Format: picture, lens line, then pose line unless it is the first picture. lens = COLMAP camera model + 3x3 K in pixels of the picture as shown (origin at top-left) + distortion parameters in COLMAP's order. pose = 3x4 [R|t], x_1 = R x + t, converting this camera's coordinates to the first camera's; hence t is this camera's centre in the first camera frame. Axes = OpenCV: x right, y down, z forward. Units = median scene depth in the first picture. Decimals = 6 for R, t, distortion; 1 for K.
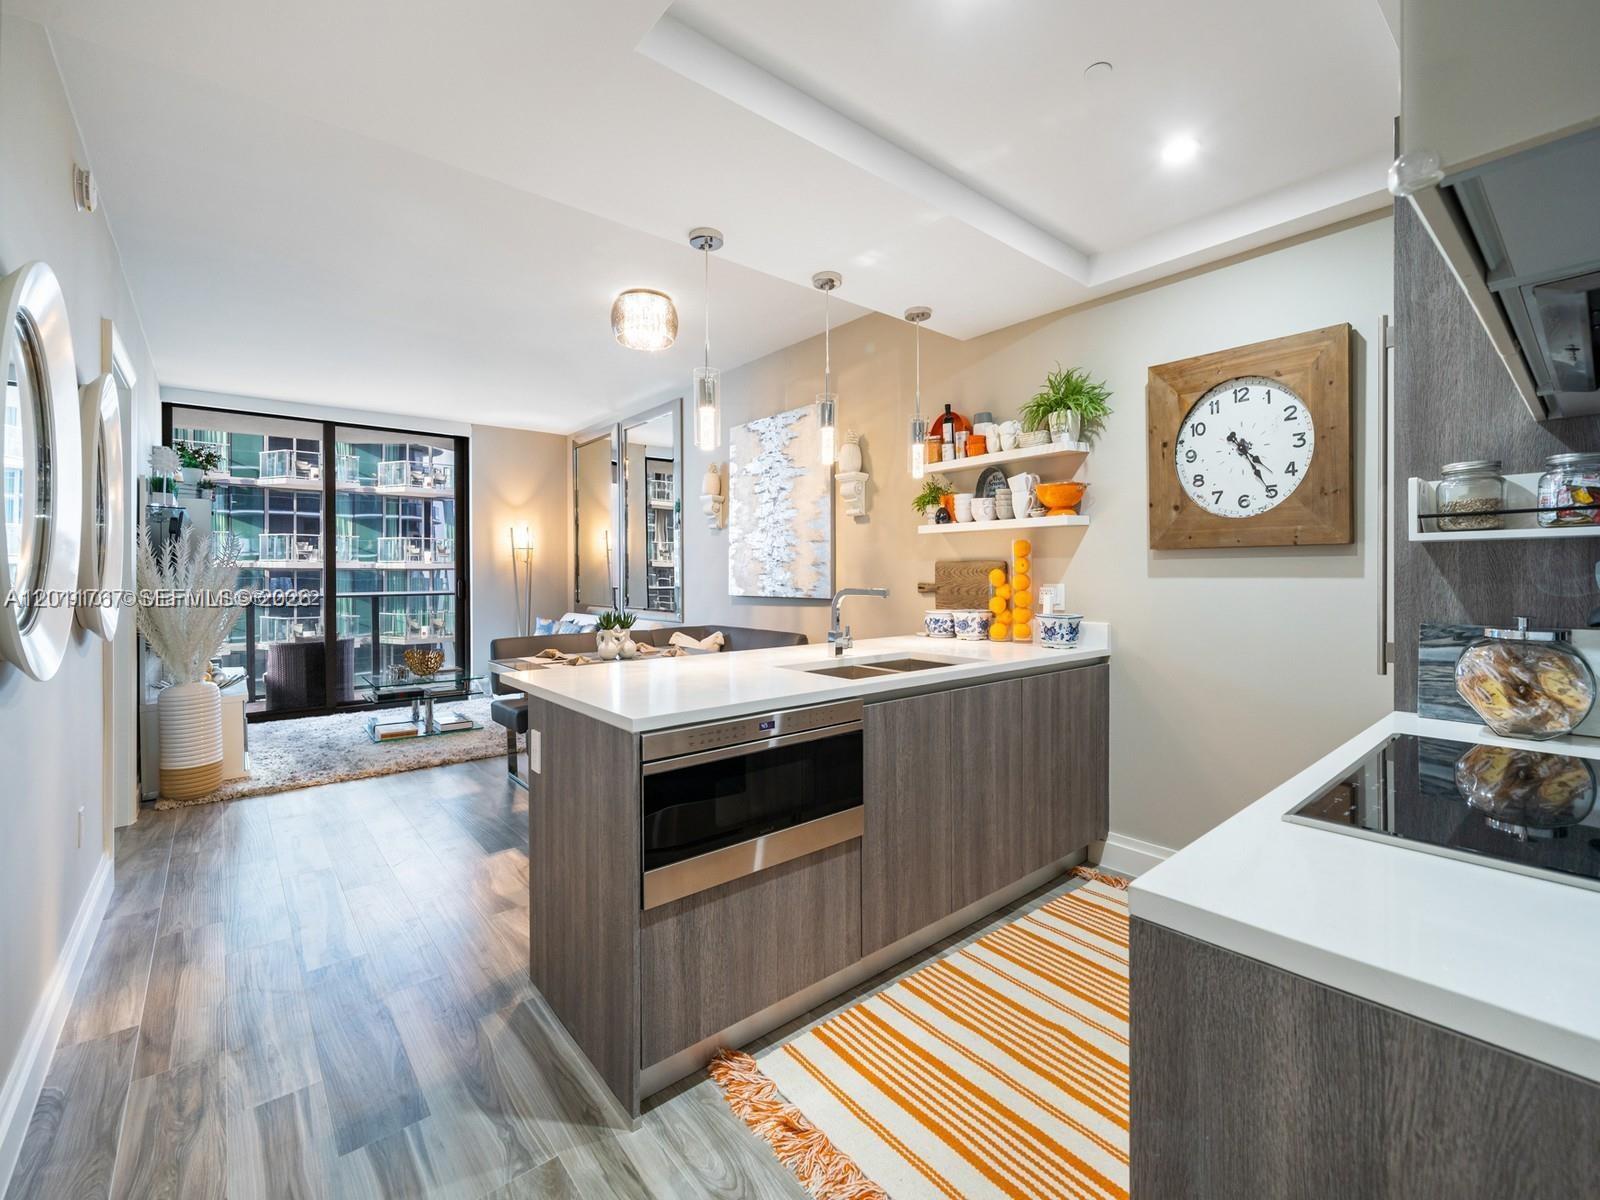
lens RADIAL K [[693.2, 0, 809.5], [0, 693.2, 575.7], [0, 0, 1]] dist [0.000315, 0.000110]
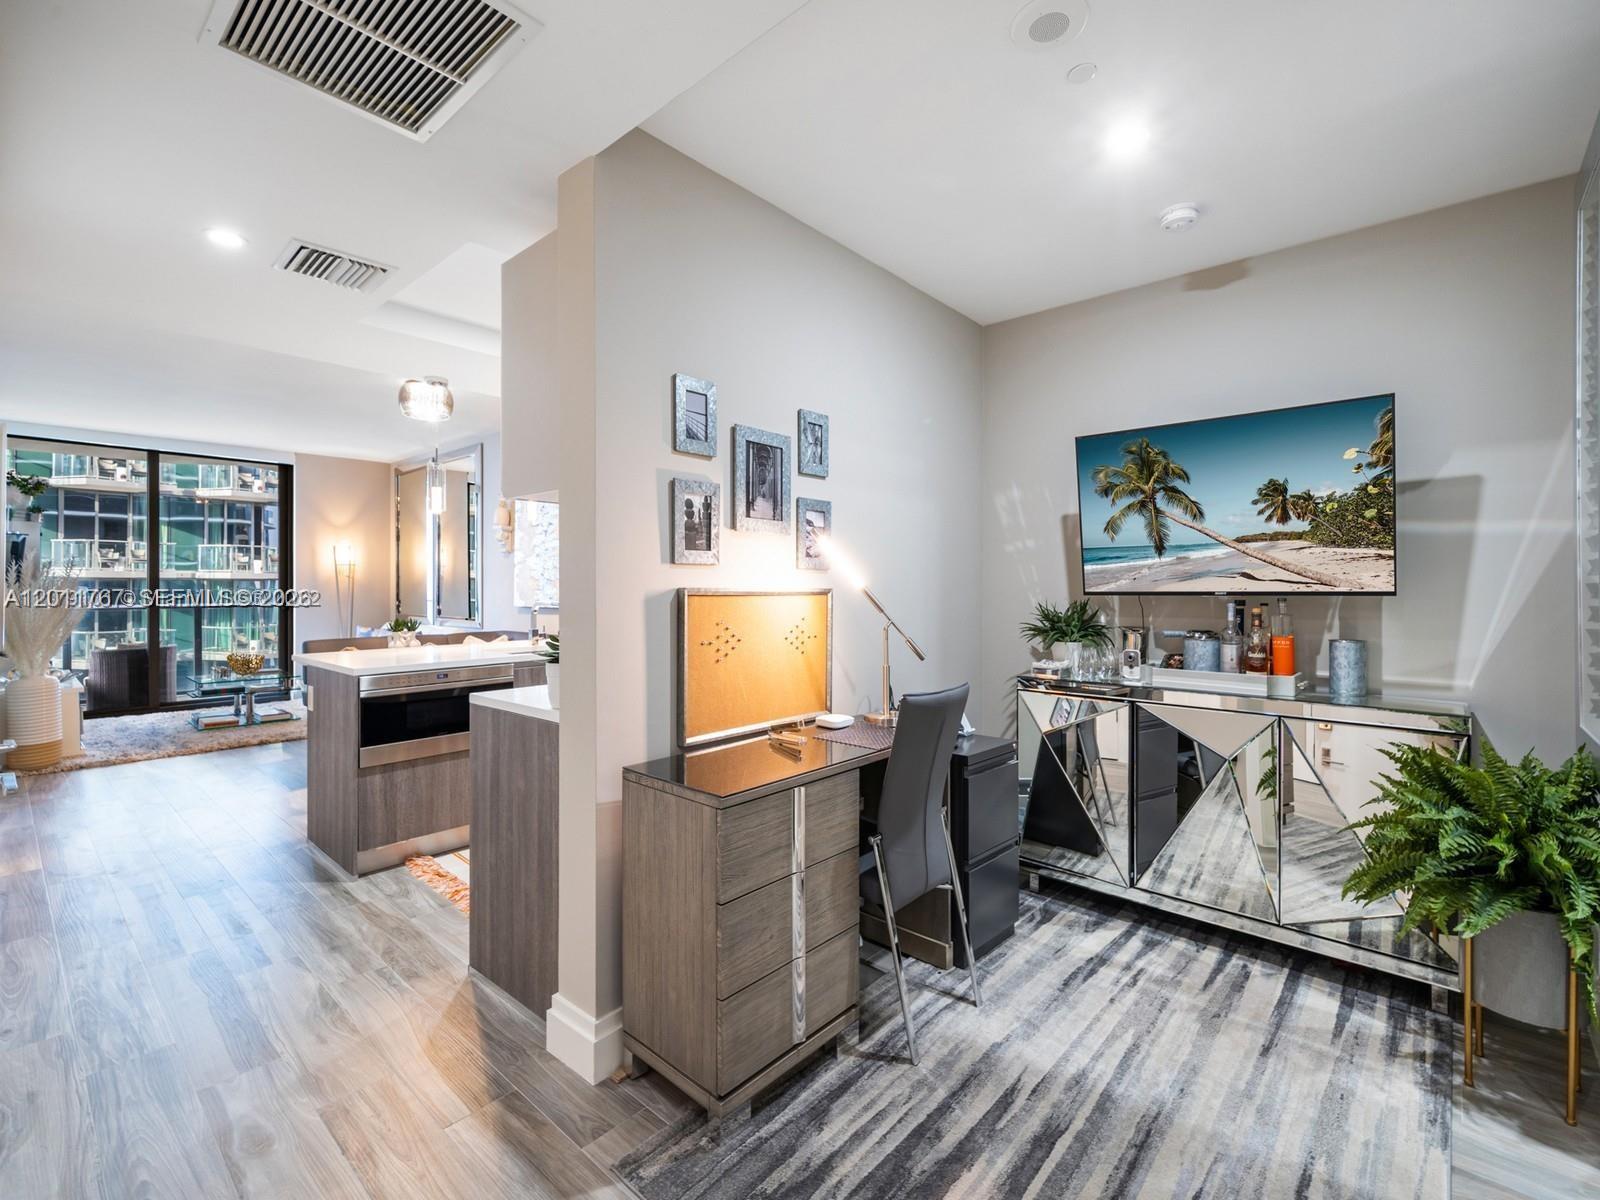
lens RADIAL K [[715.3, 0, 804.4], [0, 715.3, 585.7], [0, 0, 1]] dist [0.000965, -0.000236]
pose [[0.989249, 0.004240, 0.146179, 0.316676], [-0.003924, 0.999989, -0.002449, -0.011189], [-0.146188, 0.001849, 0.989255, -0.526954]]
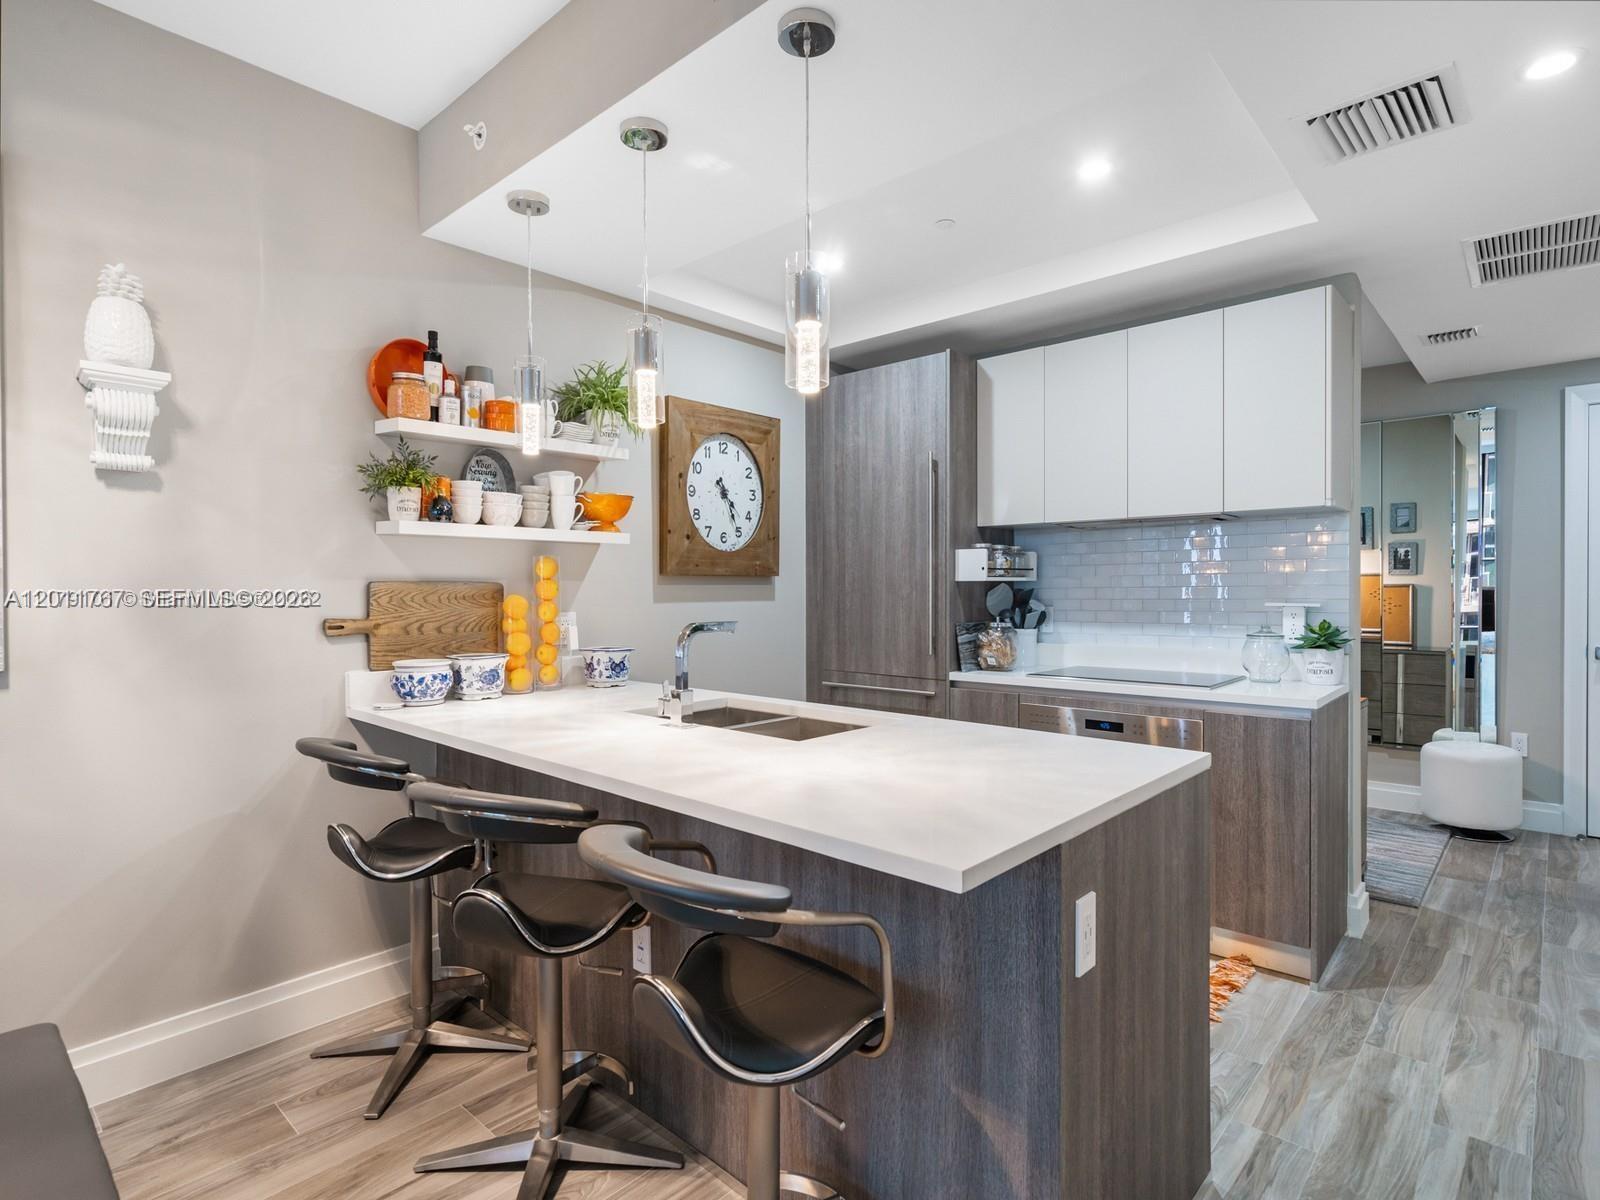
lens RADIAL K [[831.4, 0, 808.8], [0, 831.4, 599.8], [0, 0, 1]] dist [0.002093, -0.000213]
pose [[-0.131631, -0.008220, 0.991265, -0.602113], [0.006720, 0.999935, 0.009184, -0.009281], [-0.991276, 0.007871, -0.131567, 0.774743]]
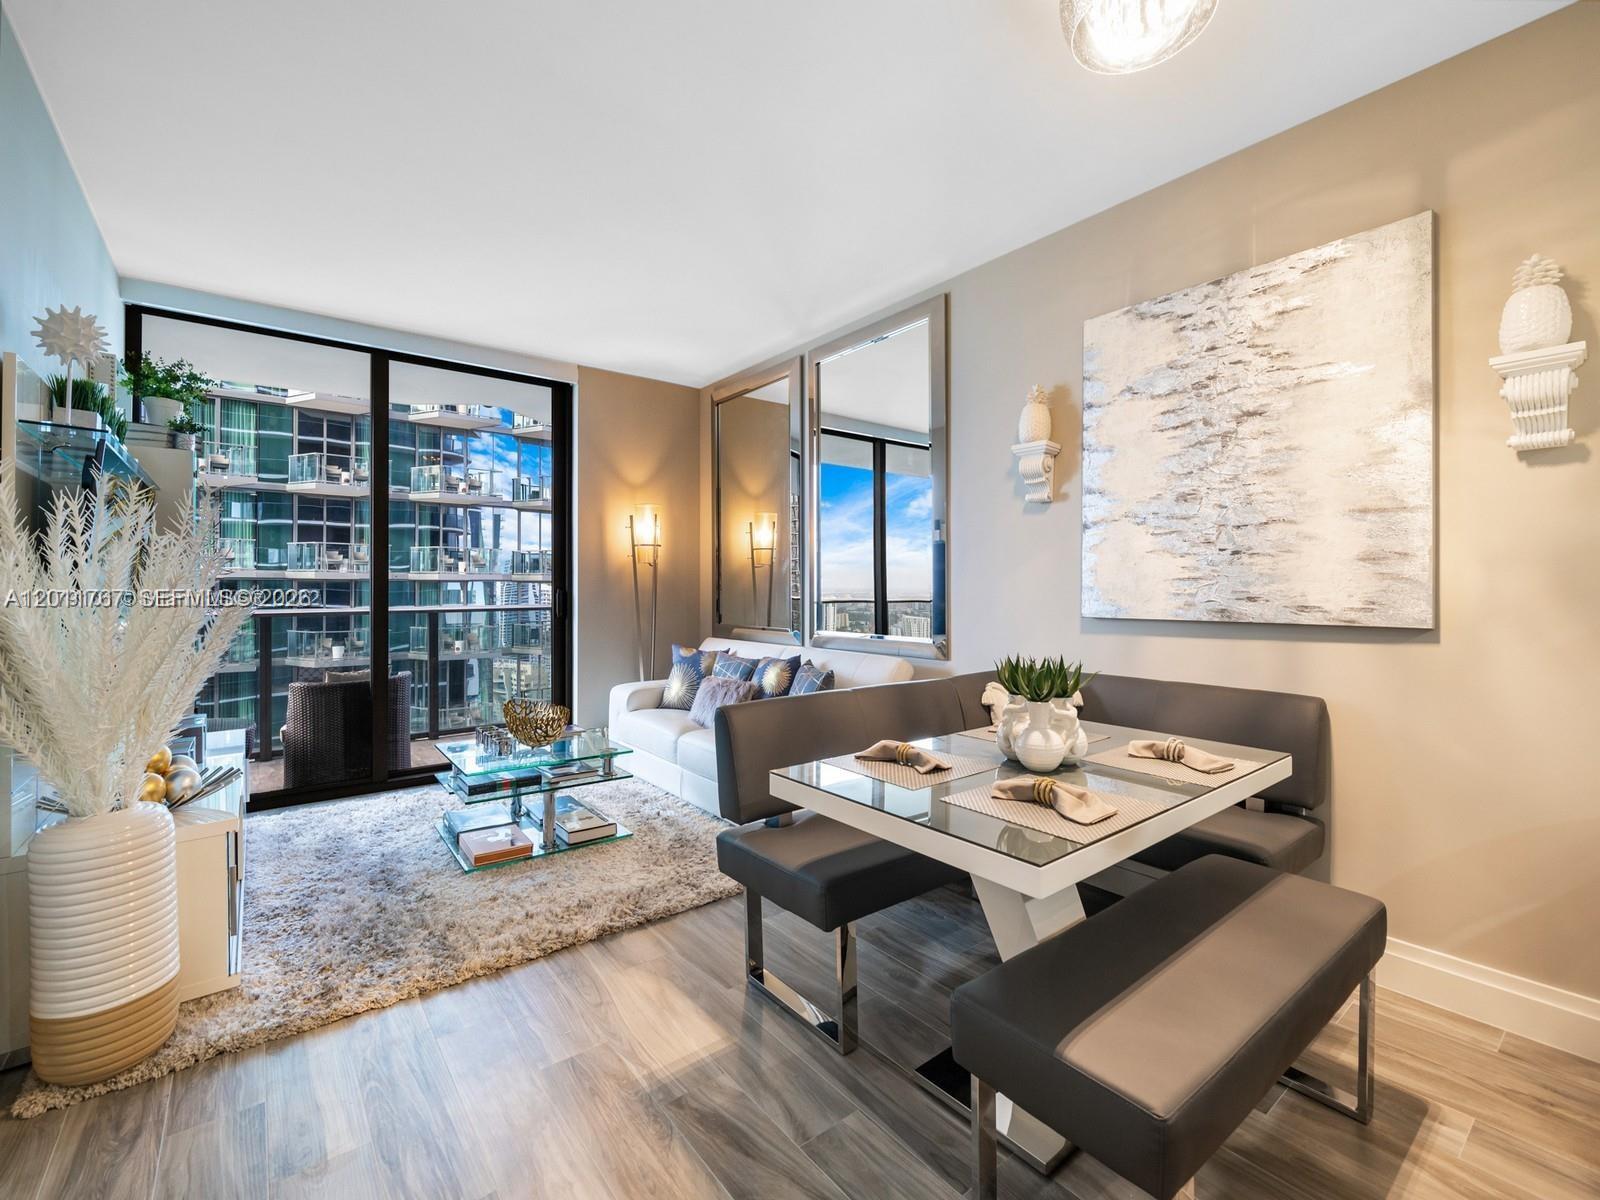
lens RADIAL K [[699.2, 0, 808.2], [0, 699.2, 586.3], [0, 0, 1]] dist [-0.000776, -0.000136]
pose [[0.999471, 0.004032, -0.032283, -0.476926], [-0.004192, 0.999979, -0.004898, 0.010225], [0.032262, 0.005030, 0.999467, 0.632194]]
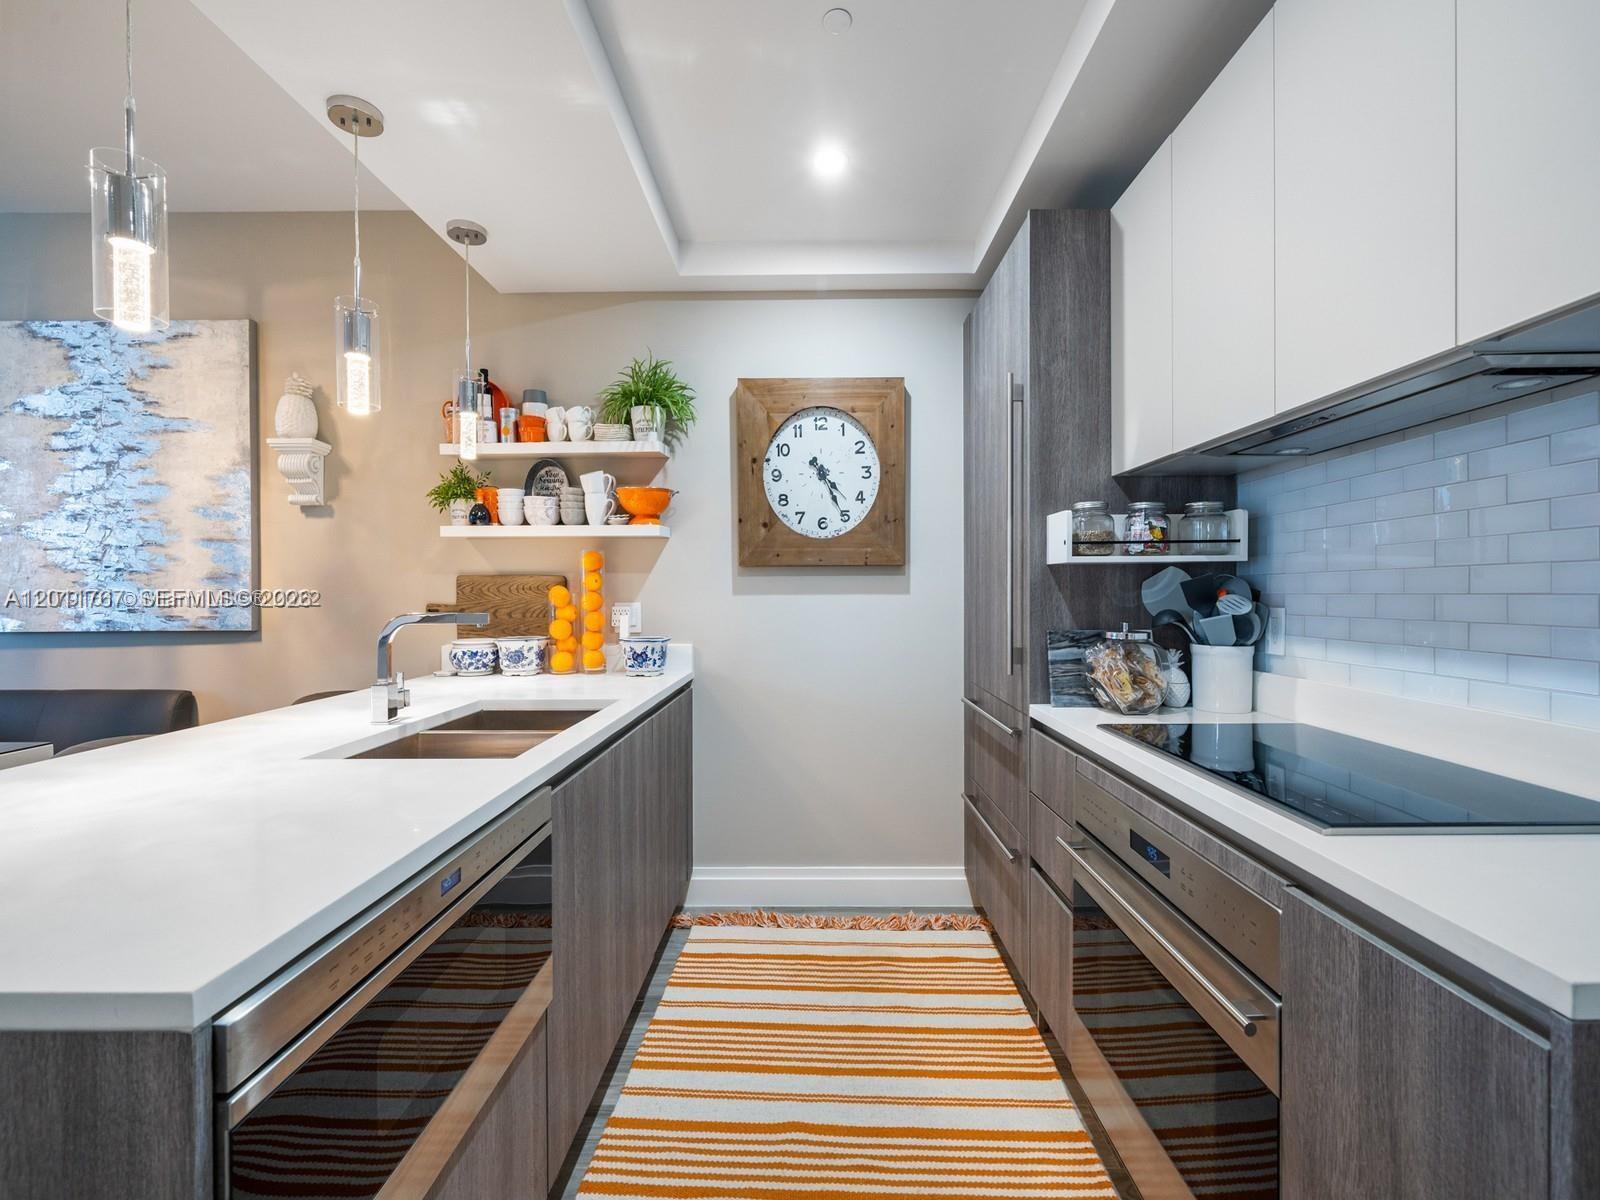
lens RADIAL K [[687.4, 0, 806.2], [0, 687.4, 595.7], [0, 0, 1]] dist [0.000946, 0.000082]
pose [[0.654239, -0.004885, 0.756272, -0.144236], [0.003753, 0.999988, 0.003212, 0.000835], [-0.756278, 0.000737, 0.654250, 0.240541]]
